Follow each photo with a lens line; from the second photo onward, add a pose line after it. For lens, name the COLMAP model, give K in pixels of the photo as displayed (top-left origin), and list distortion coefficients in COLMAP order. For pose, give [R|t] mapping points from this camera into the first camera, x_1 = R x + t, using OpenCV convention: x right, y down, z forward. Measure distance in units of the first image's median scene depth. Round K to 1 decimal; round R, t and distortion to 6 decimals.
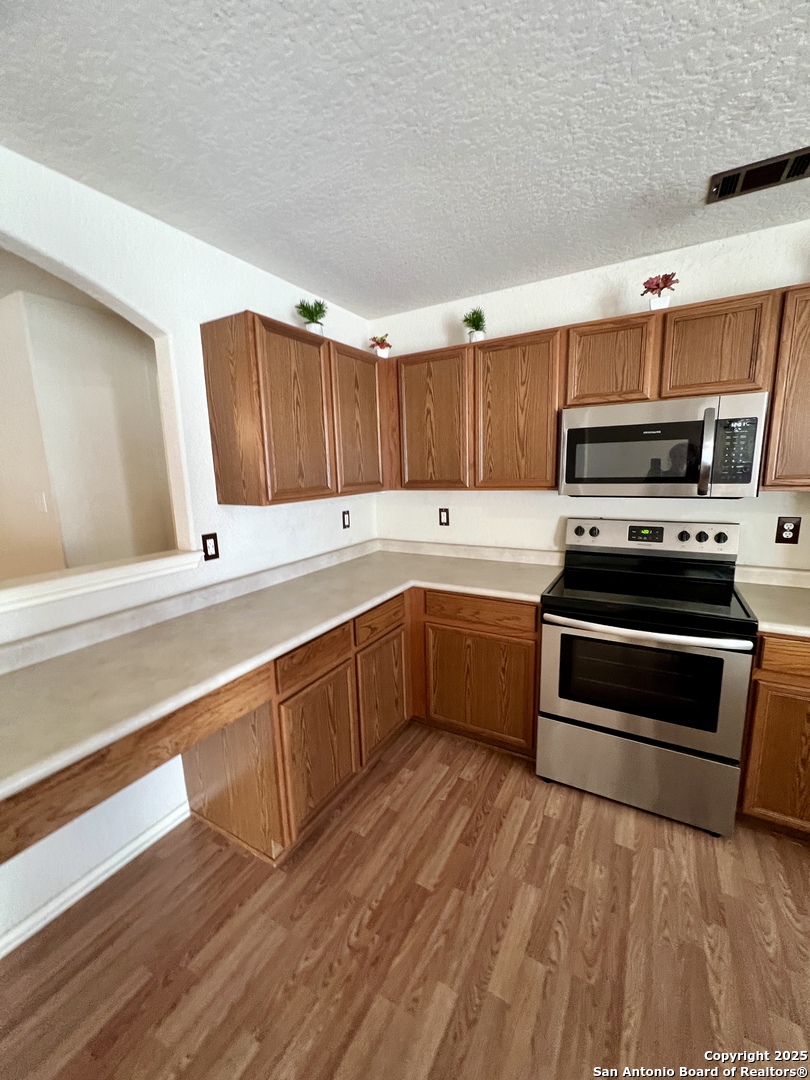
lens RADIAL K [[439.4, 0, 398.3], [0, 439.4, 544.2], [0, 0, 1]] dist [0.000890, 0.000155]
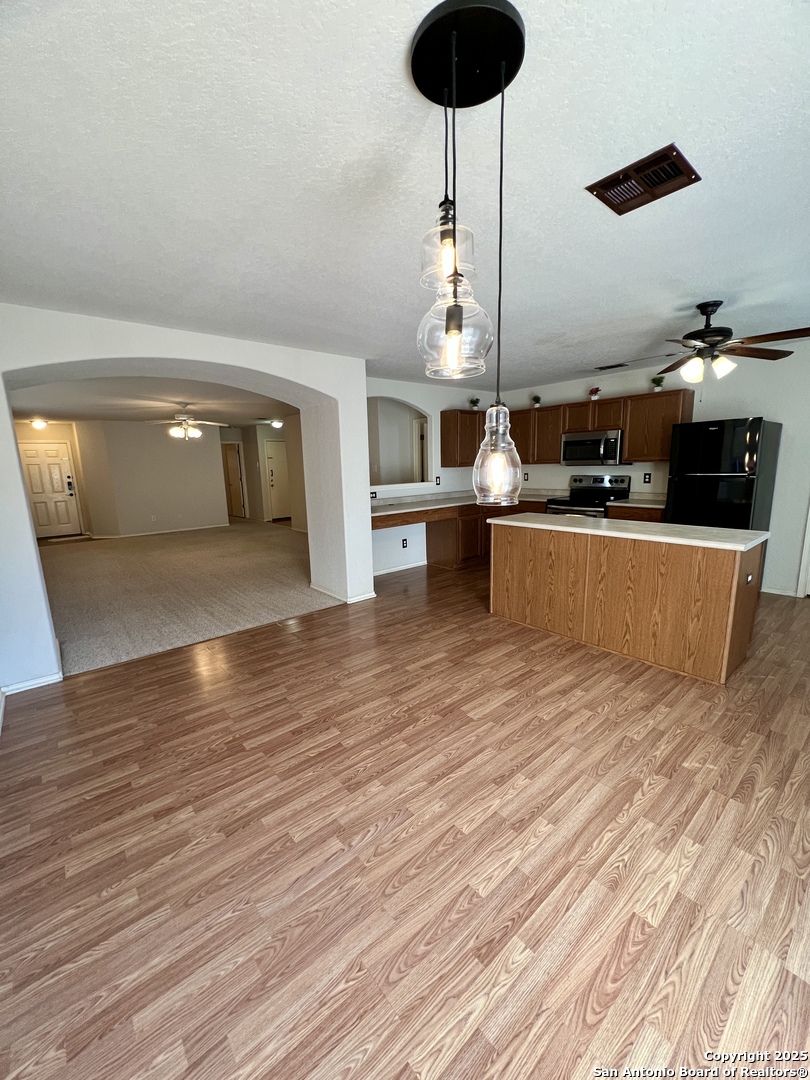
lens RADIAL K [[432.4, 0, 401.8], [0, 432.4, 542.1], [0, 0, 1]] dist [-0.001594, 0.000545]
pose [[0.939826, 0.062599, -0.335869, 0.381953], [-0.054263, 0.997942, 0.034156, 0.338767], [0.337316, -0.013875, 0.941289, -1.937133]]
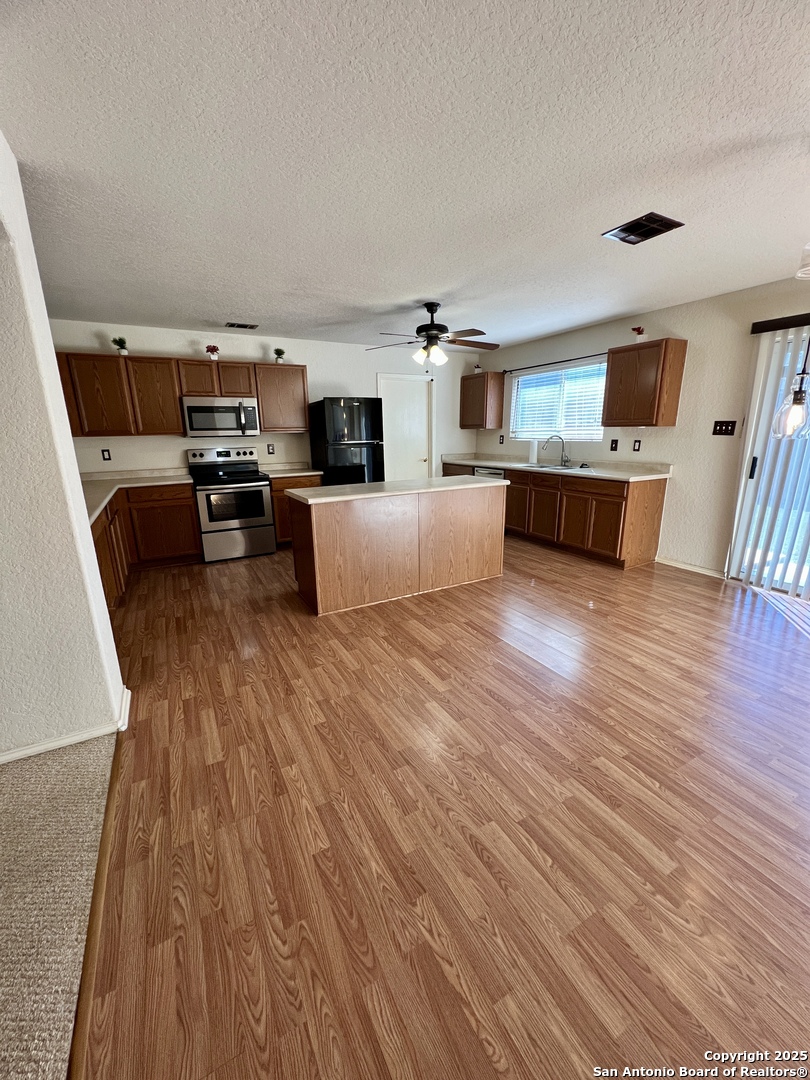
lens RADIAL K [[432.4, 0, 401.8], [0, 432.4, 542.1], [0, 0, 1]] dist [-0.001594, 0.000545]
pose [[0.519247, -0.199386, 0.831040, -1.010808], [0.145259, 0.978845, 0.144088, 0.257999], [-0.842189, 0.045899, 0.537225, -1.072971]]
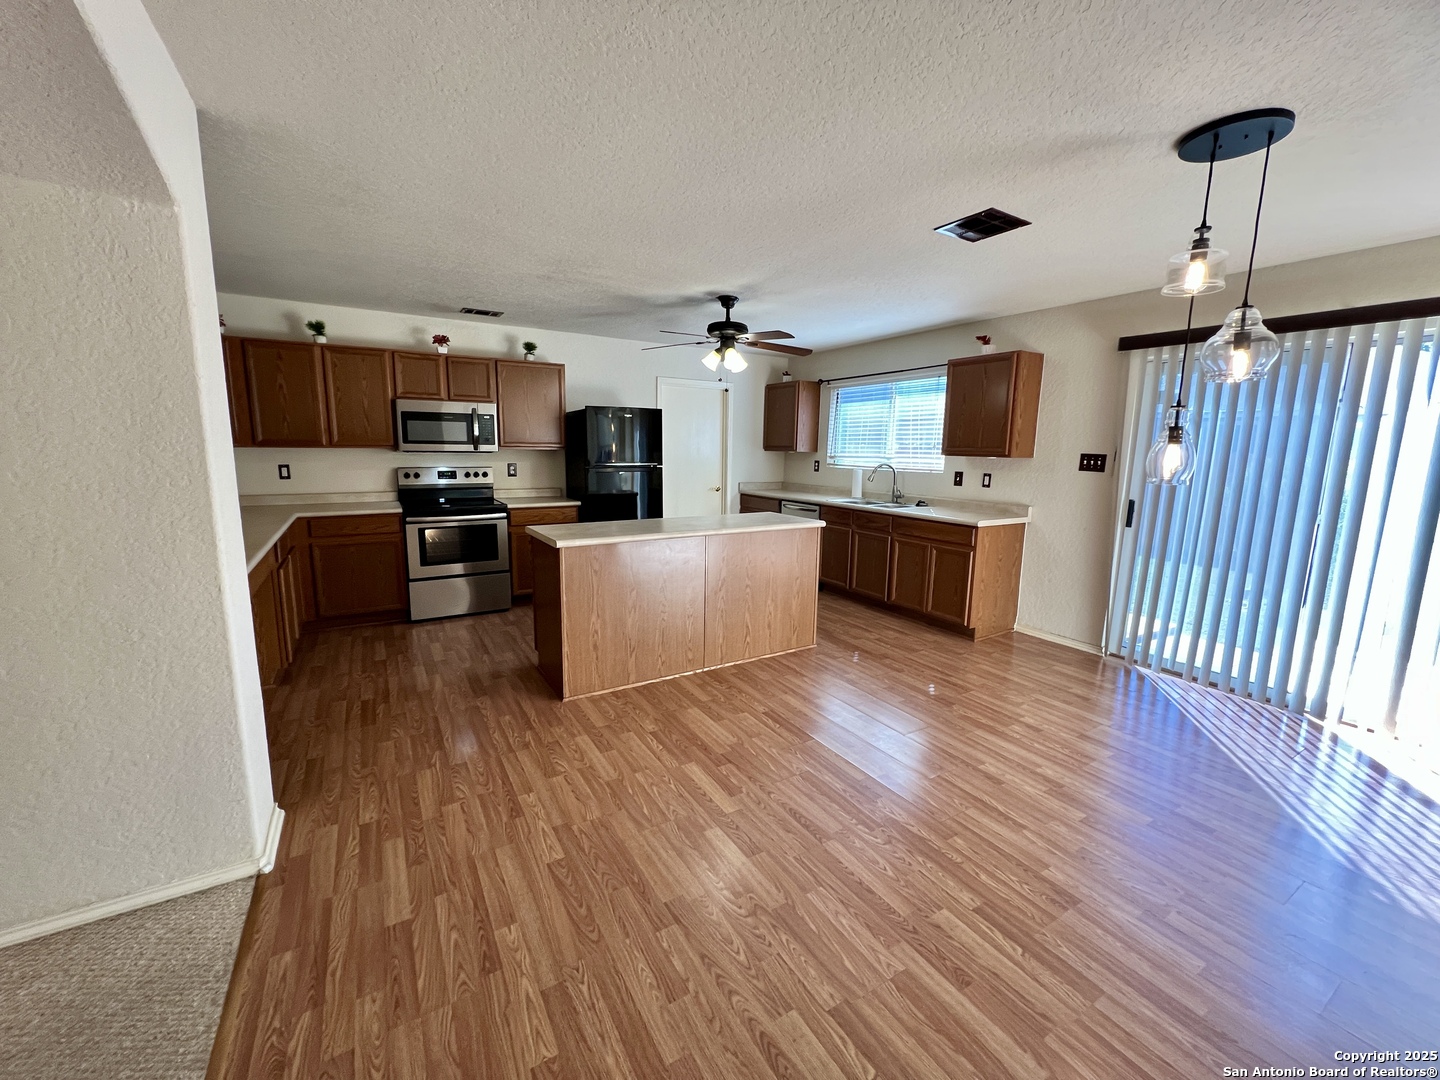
lens RADIAL K [[576.5, 0, 716.3], [0, 576.5, 534.4], [0, 0, 1]] dist [-0.001594, 0.000545]
pose [[0.480583, -0.102169, 0.870977, -1.002837], [0.118997, 0.991601, 0.050659, 0.237590], [-0.868838, 0.079298, 0.488704, -1.090522]]
